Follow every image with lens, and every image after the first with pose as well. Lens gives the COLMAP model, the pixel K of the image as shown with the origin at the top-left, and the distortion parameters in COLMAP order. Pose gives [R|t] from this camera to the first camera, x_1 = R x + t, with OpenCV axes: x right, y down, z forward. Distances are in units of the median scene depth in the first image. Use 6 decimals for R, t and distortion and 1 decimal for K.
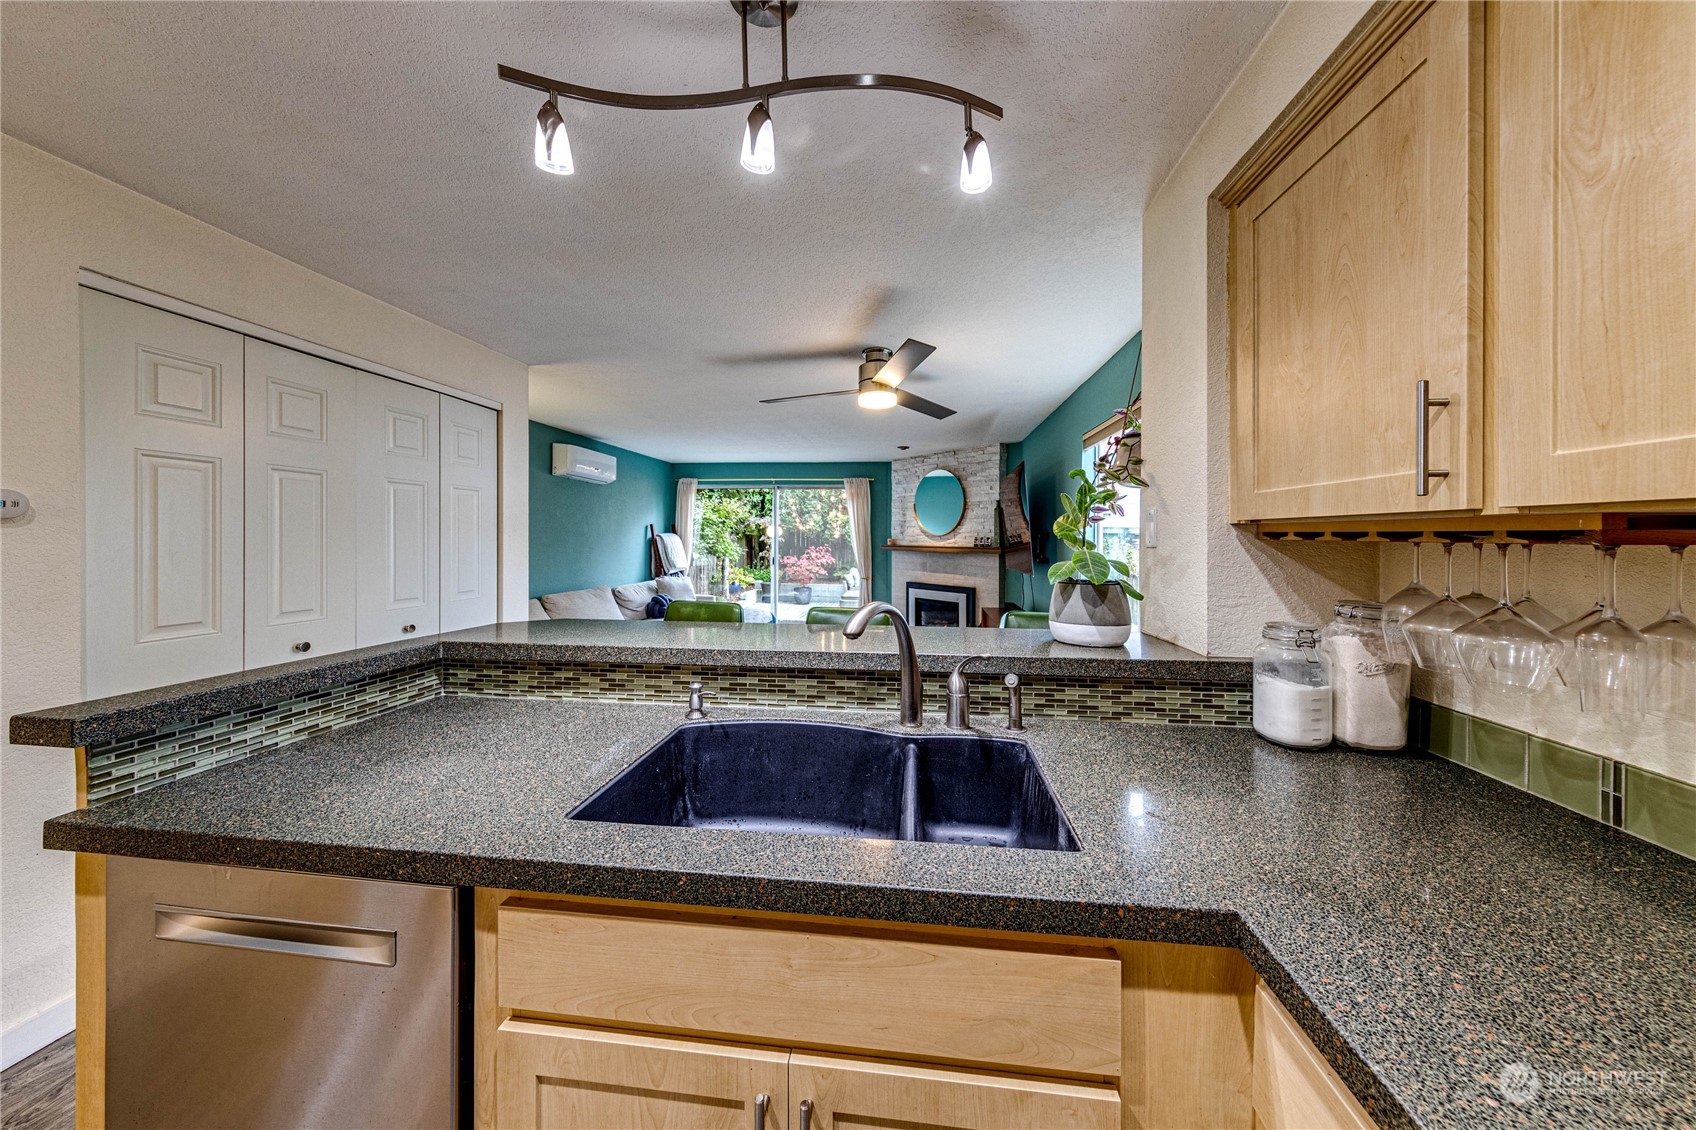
lens RADIAL K [[553.8, 0, 849.5], [0, 553.8, 537.1], [0, 0, 1]] dist [0.006108, 0.000017]
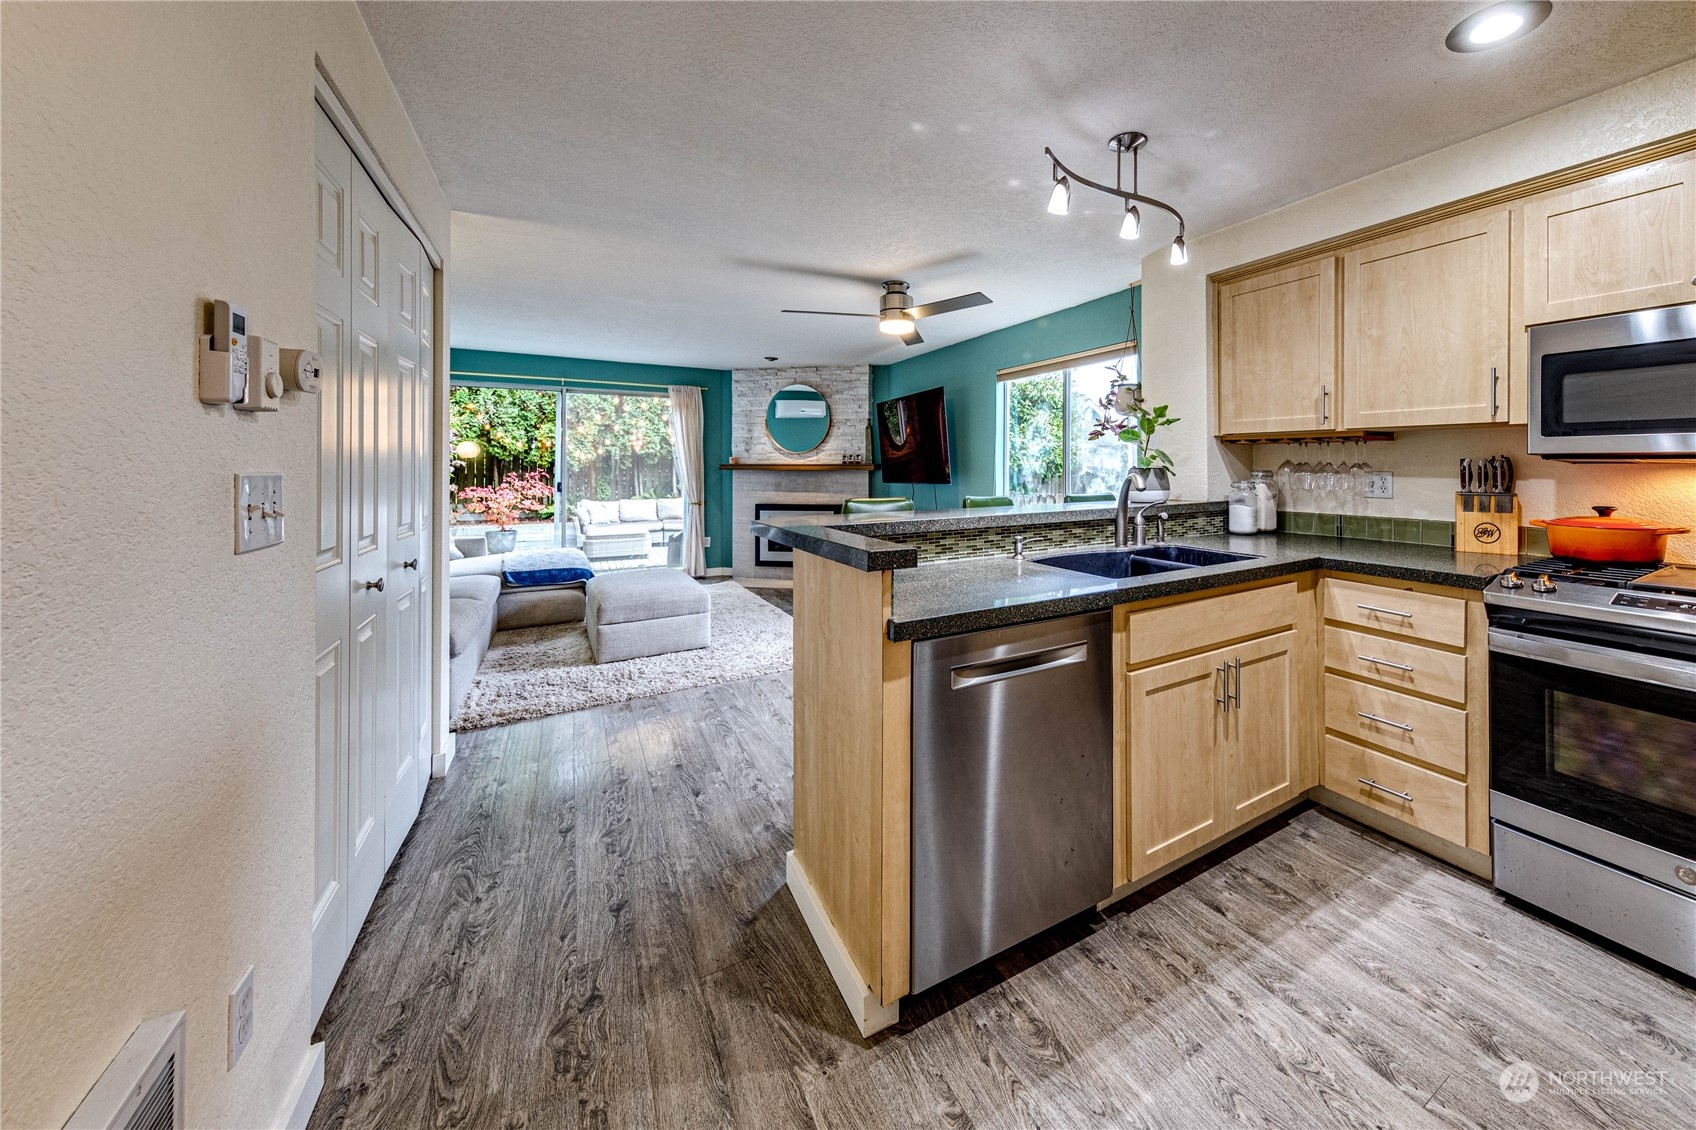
lens RADIAL K [[641.9, 0, 980.5], [0, 641.9, 463.5], [0, 0, 1]] dist [0.007315, -0.000586]
pose [[0.762141, -0.006515, 0.647378, -0.331959], [0.006180, 0.999977, 0.002788, 0.014510], [-0.647381, 0.001876, 0.762164, -0.055159]]
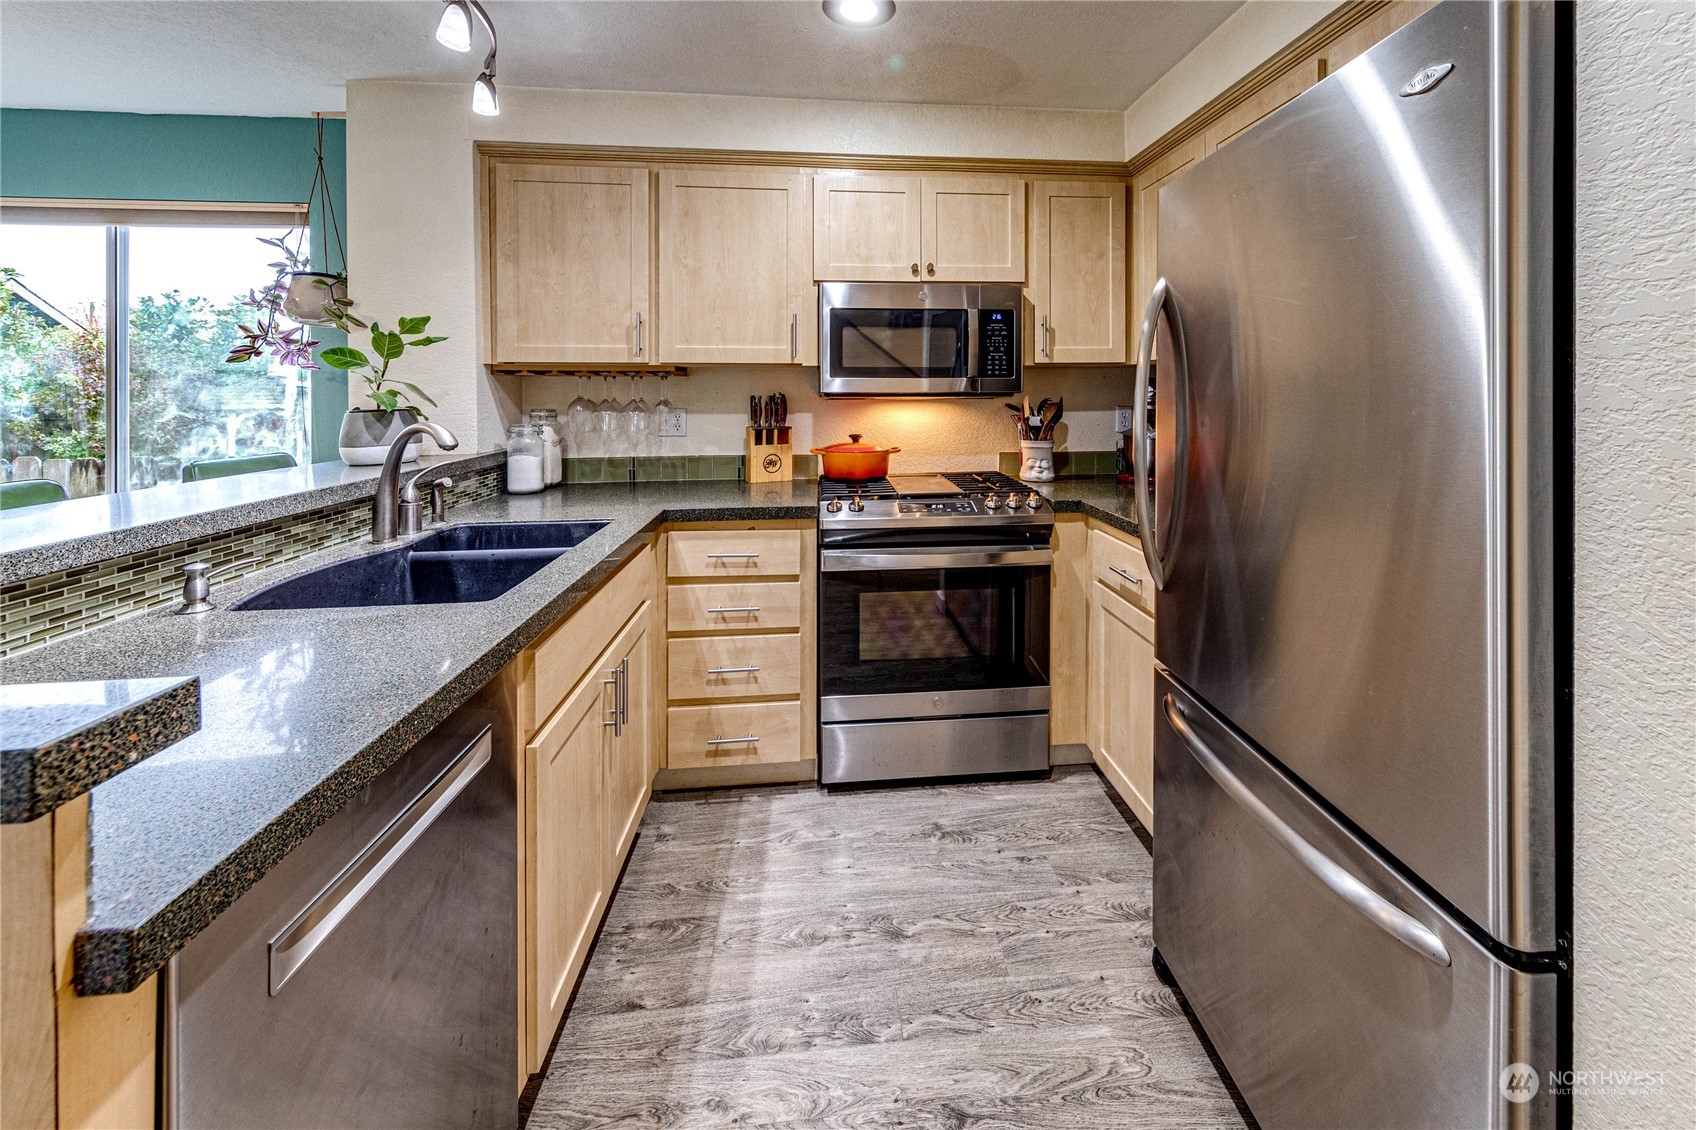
lens RADIAL K [[683.2, 0, 892.9], [0, 683.2, 395.6], [0, 0, 1]] dist [0.009830, -0.000854]
pose [[-0.231914, -0.011602, 0.972667, -0.303682], [0.001230, 0.999925, 0.012220, 0.008870], [-0.972736, 0.004031, -0.231882, 0.076645]]
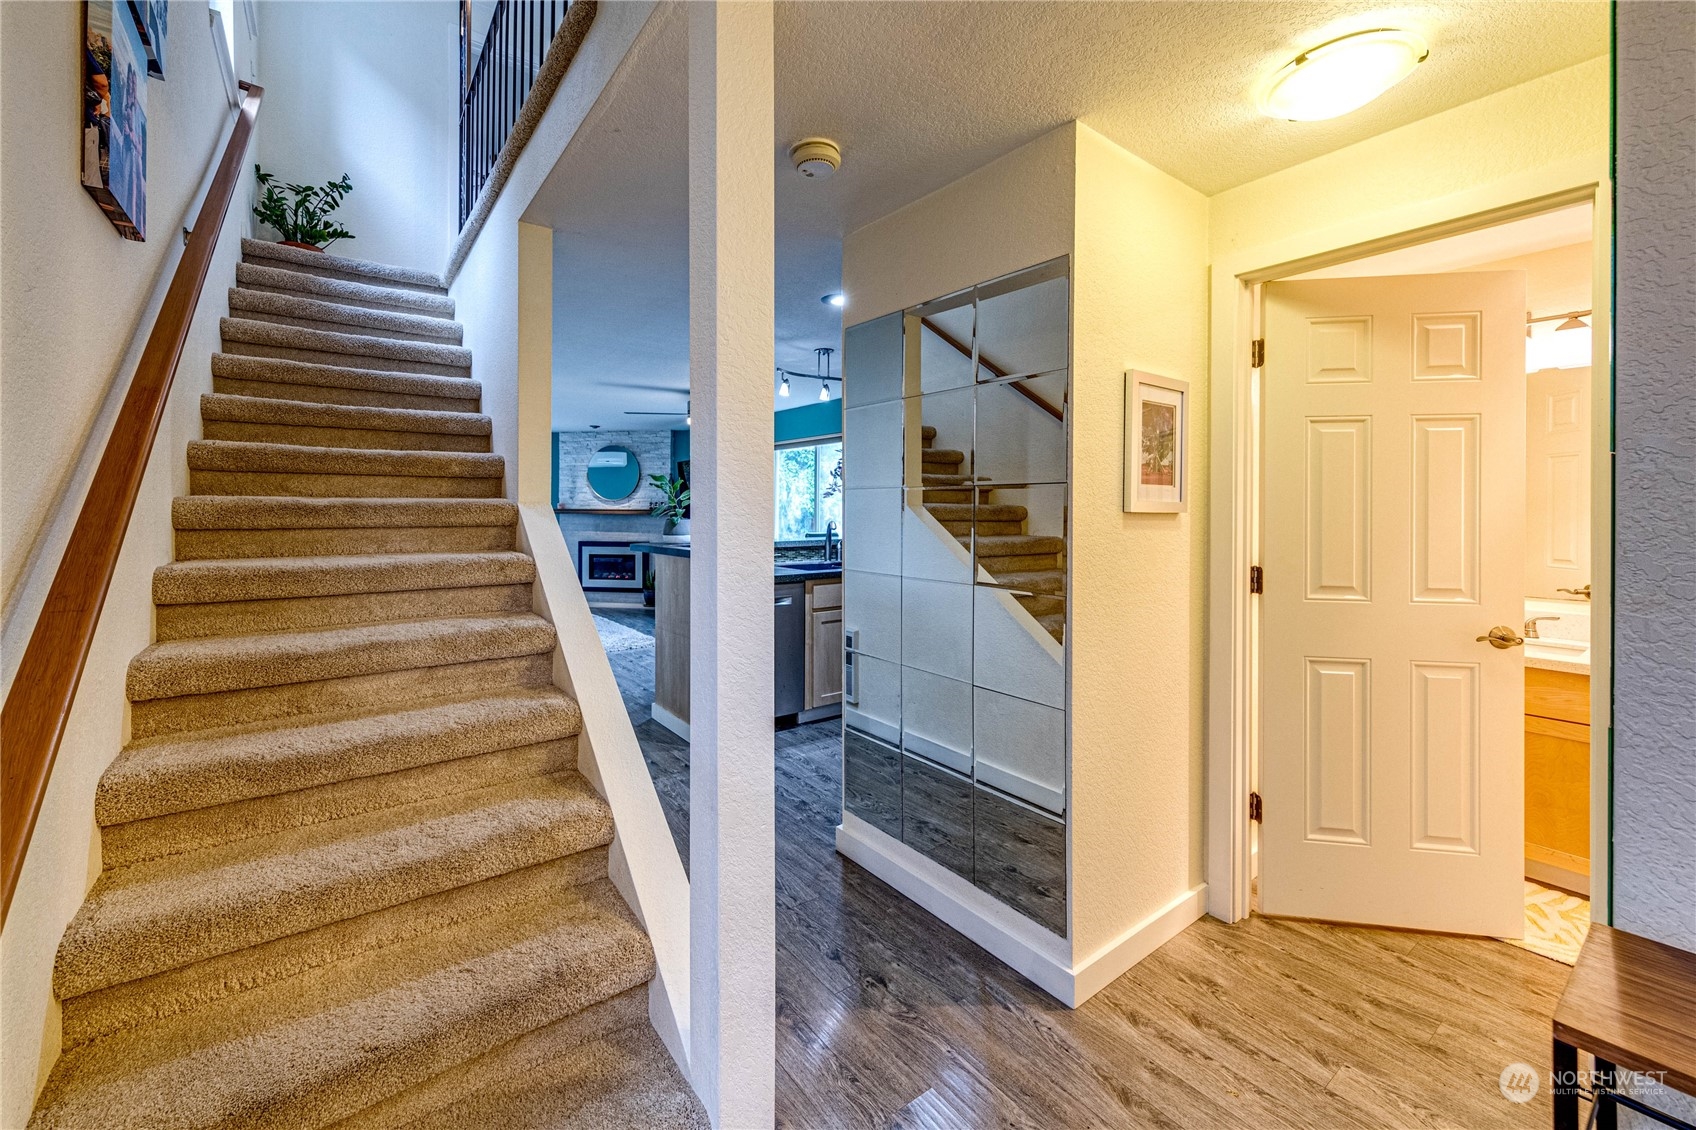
lens RADIAL K [[683.2, 0, 796.9], [0, 683.2, 512.5], [0, 0, 1]] dist [0.009830, -0.000854]
pose [[0.738050, -0.008655, 0.674691, -0.566446], [-0.001016, 0.999902, 0.013938, 0.002077], [-0.674745, -0.010972, 0.737969, -0.373338]]
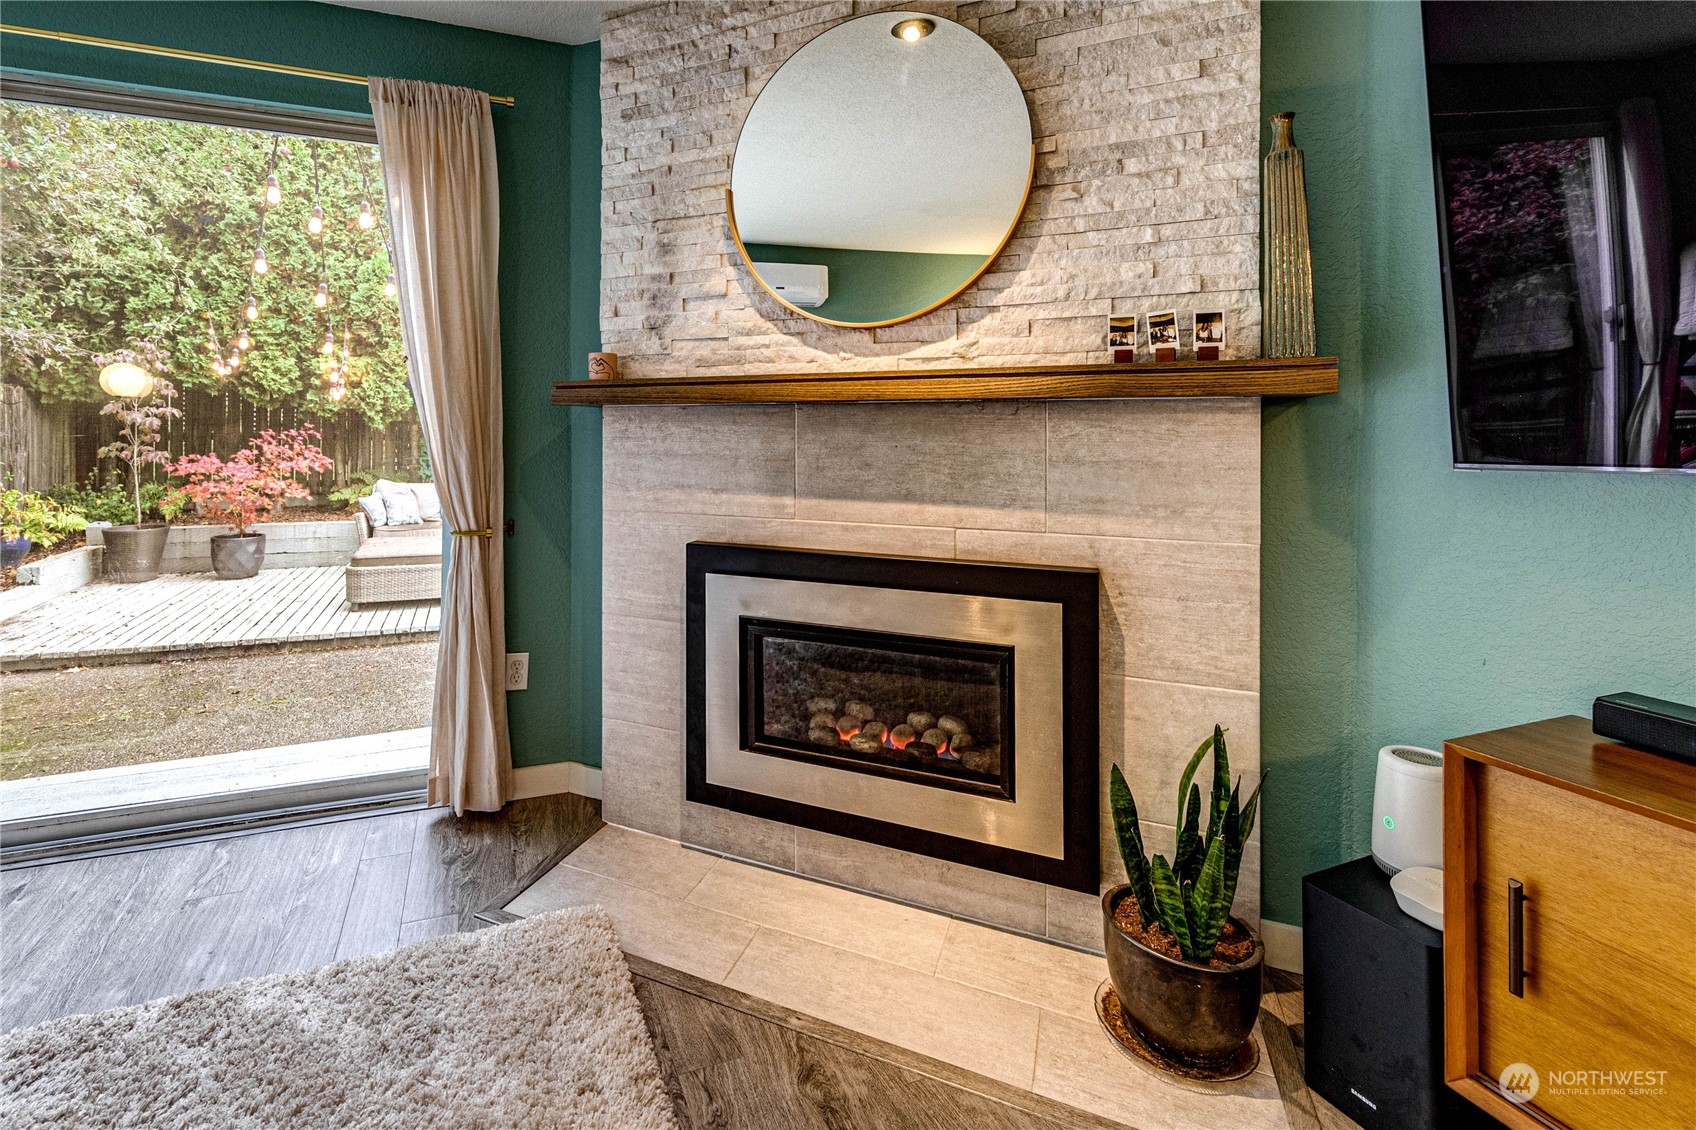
lens RADIAL K [[761.1, 0, 742.4], [0, 761.1, 432.5], [0, 0, 1]] dist [0.009163, -0.000842]
pose [[0.894538, -0.005993, 0.446951, -0.015808], [0.003868, 0.999976, 0.005667, 0.037876], [-0.446974, -0.003341, 0.894541, 0.790237]]
